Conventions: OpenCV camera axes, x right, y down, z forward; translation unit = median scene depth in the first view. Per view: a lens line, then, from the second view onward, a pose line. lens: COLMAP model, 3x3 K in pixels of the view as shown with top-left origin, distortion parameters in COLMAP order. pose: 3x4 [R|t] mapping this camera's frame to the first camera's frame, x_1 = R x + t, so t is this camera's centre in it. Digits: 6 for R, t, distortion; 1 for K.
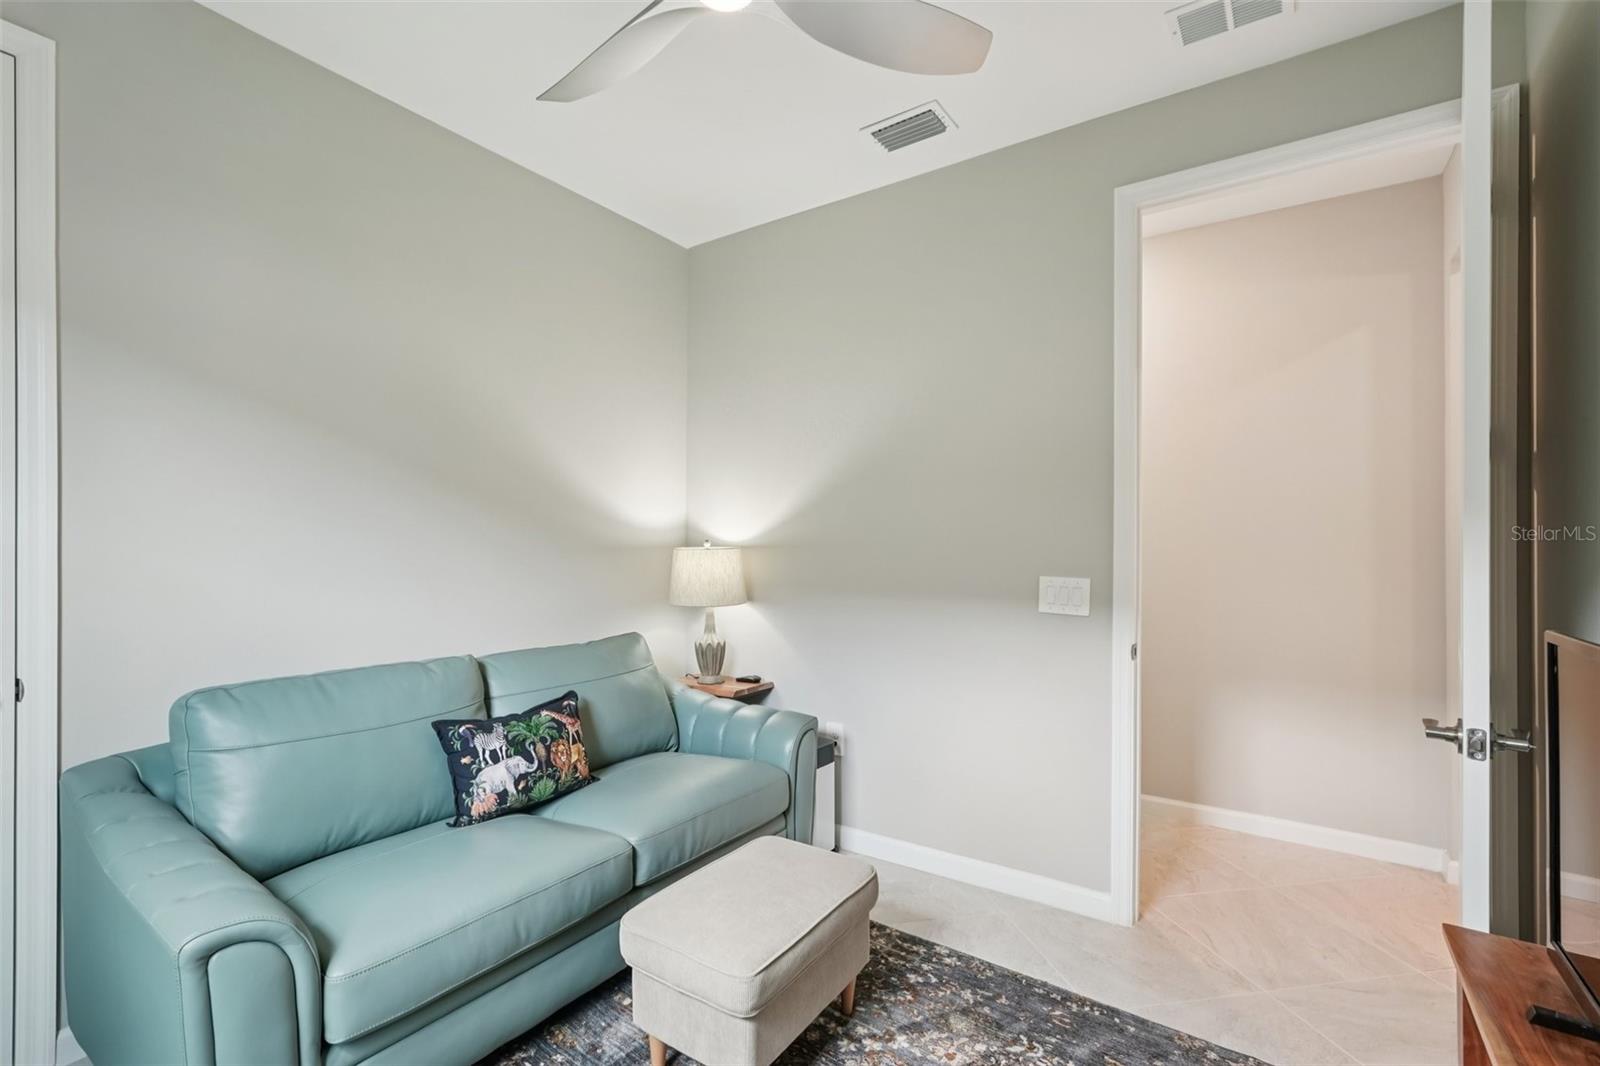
lens RADIAL K [[710.8, 0, 806.7], [0, 710.8, 536.7], [0, 0, 1]] dist [-0.006443, 0.005364]
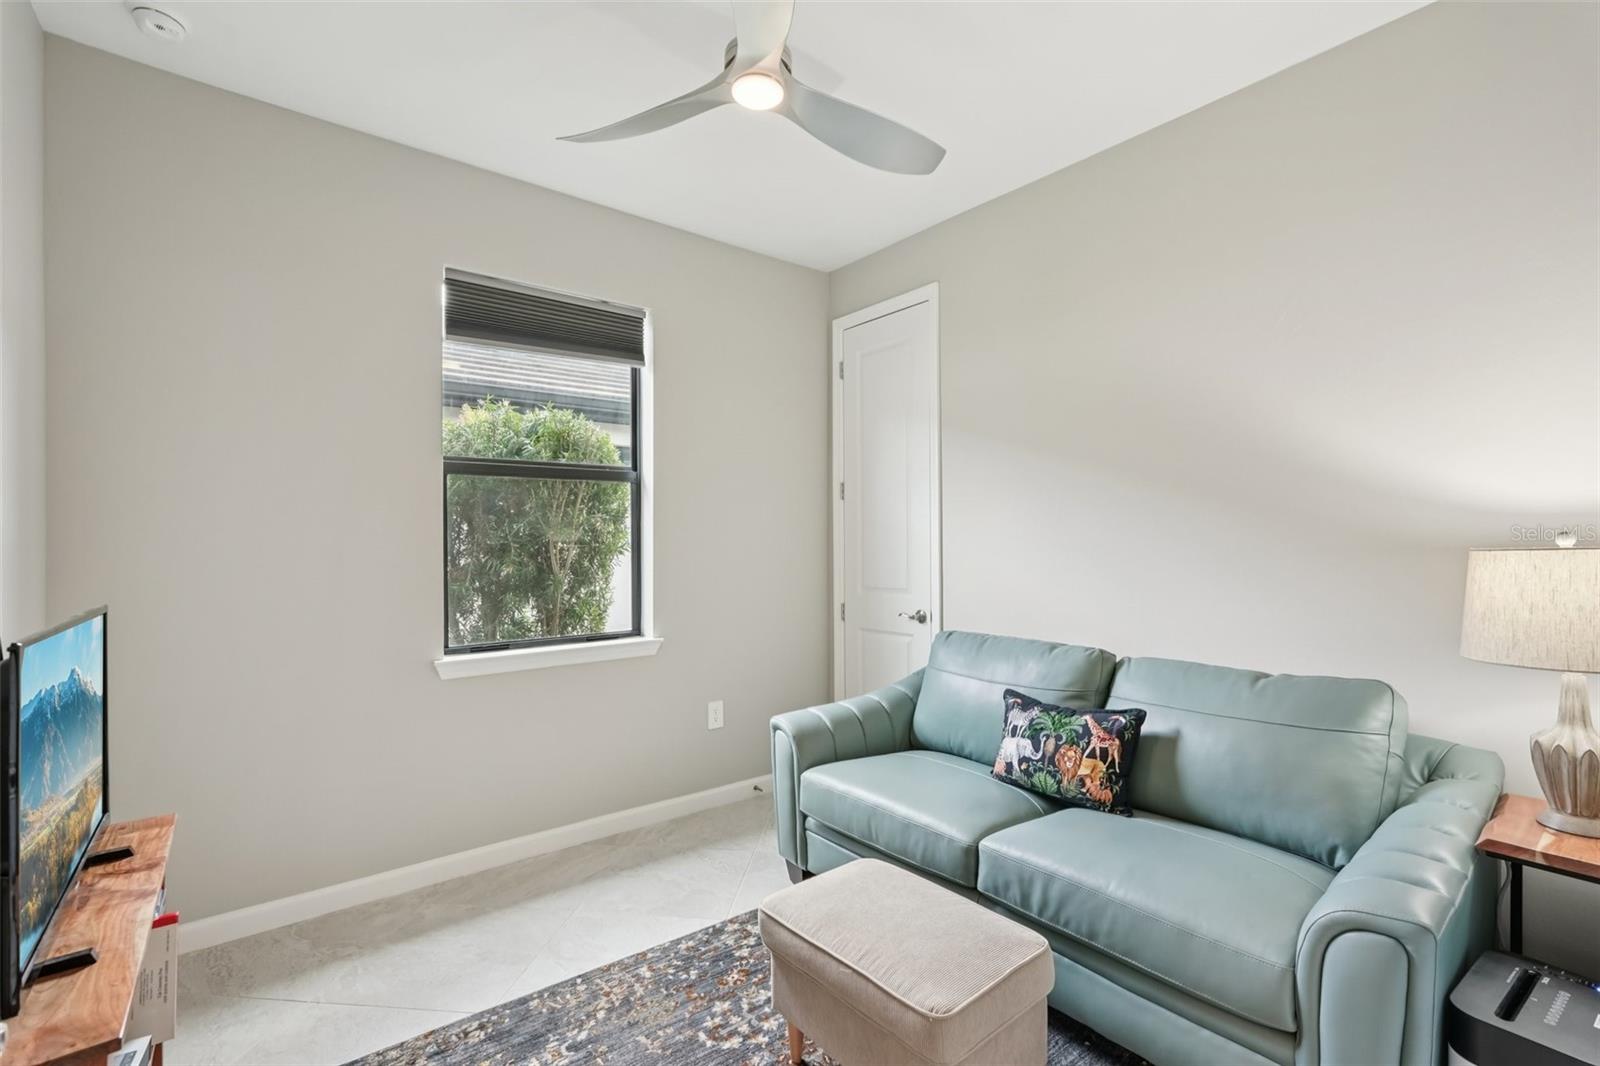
lens RADIAL K [[710.8, 0, 809.8], [0, 710.8, 536.3], [0, 0, 1]] dist [-0.006443, 0.005364]
pose [[-0.252009, -0.002583, -0.967721, 0.718162], [0.013643, 0.999888, -0.006222, 0.001228], [0.967629, -0.014771, -0.251945, 0.945699]]
